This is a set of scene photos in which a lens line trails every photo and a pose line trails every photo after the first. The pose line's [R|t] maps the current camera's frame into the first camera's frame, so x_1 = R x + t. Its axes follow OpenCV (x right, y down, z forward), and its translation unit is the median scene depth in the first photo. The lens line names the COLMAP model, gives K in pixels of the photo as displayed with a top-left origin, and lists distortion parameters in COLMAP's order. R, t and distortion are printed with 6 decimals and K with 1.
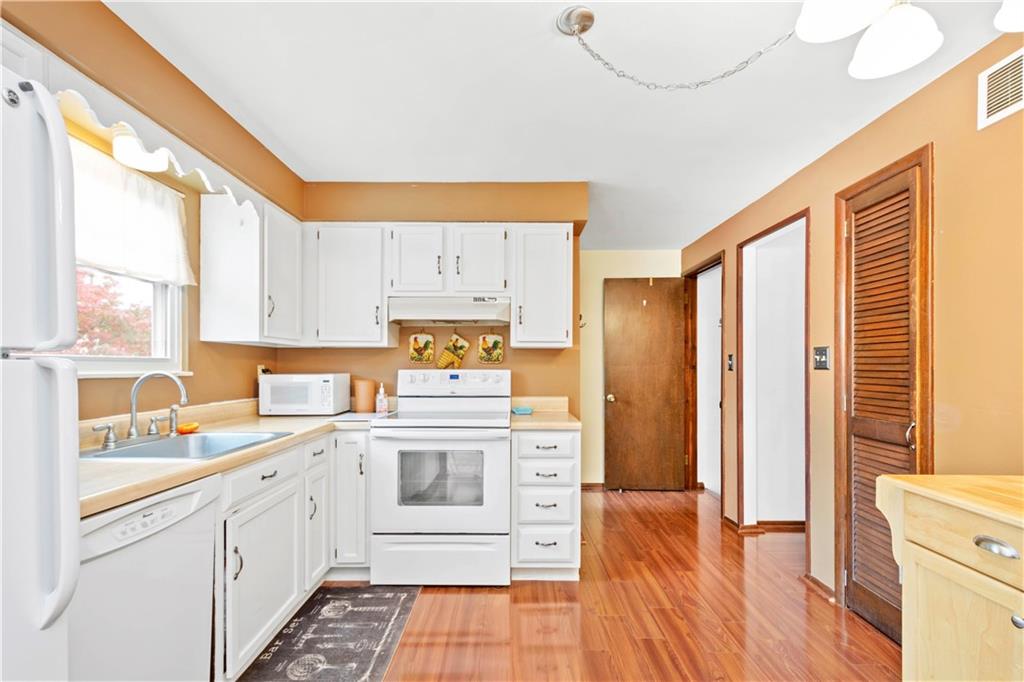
lens RADIAL K [[450.4, 0, 509.6], [0, 450.4, 364.7], [0, 0, 1]] dist [0.007233, -0.001027]
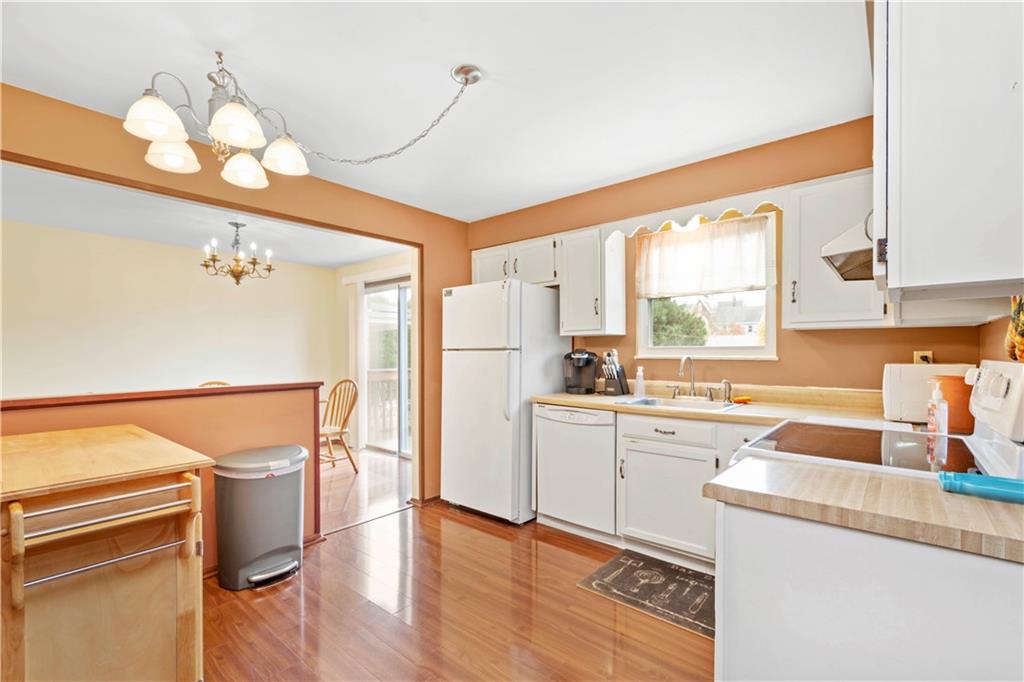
lens RADIAL K [[450.4, 0, 511.6], [0, 450.4, 356.5], [0, 0, 1]] dist [0.007233, -0.001027]
pose [[-0.642647, 0.007780, -0.766123, 0.603935], [0.003126, 0.999967, 0.007532, 0.003191], [0.766156, 0.002445, -0.642650, 1.121268]]
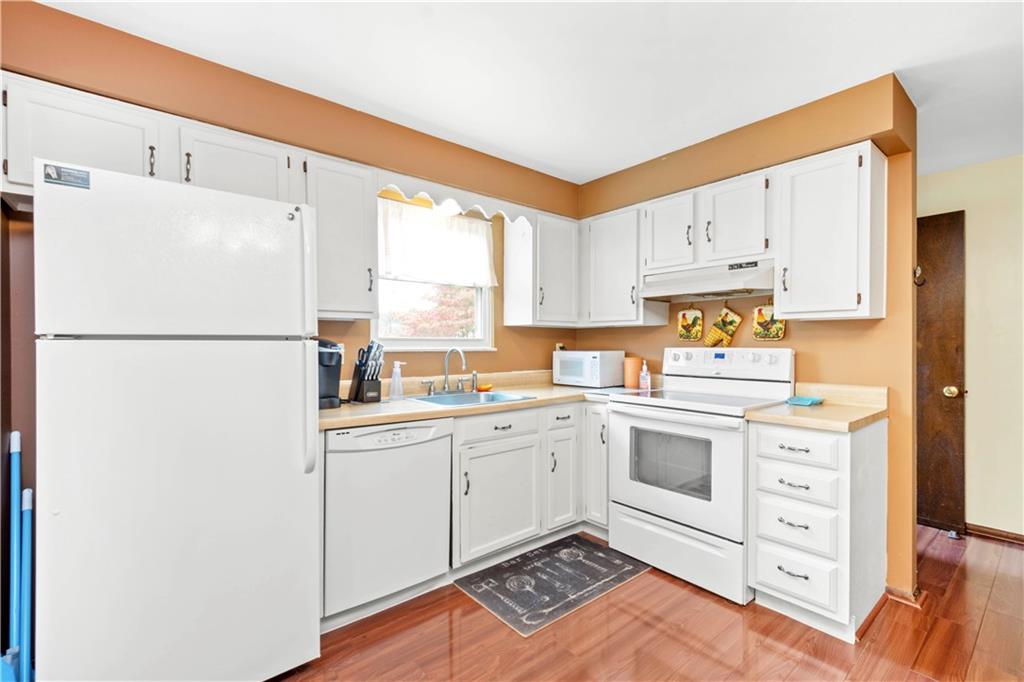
lens RADIAL K [[450.4, 0, 513.5], [0, 450.4, 347.3], [0, 0, 1]] dist [0.007233, -0.001027]
pose [[0.644449, 0.005149, -0.764630, 0.358285], [0.002765, 0.999955, 0.009063, 0.000837], [0.764642, -0.007955, 0.644406, 0.132893]]
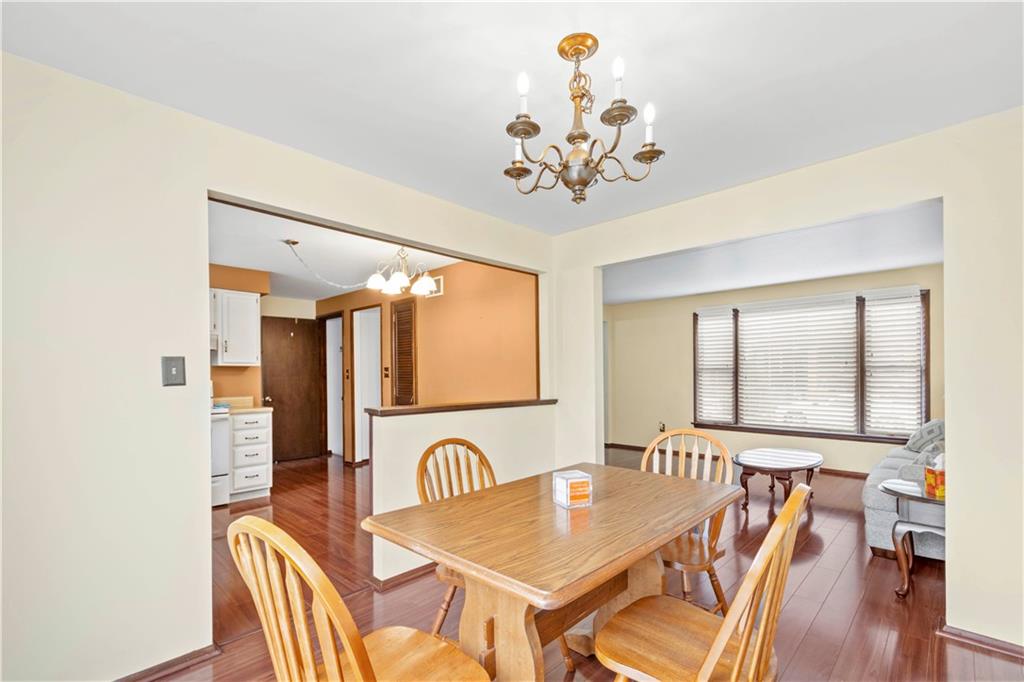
lens RADIAL K [[450.4, 0, 511.7], [0, 450.4, 375.5], [0, 0, 1]] dist [0.007233, -0.001027]
pose [[0.687502, -0.010150, 0.726111, -0.503937], [0.008659, 0.999946, 0.005779, -0.006259], [-0.726130, 0.002315, 0.687553, -0.978927]]
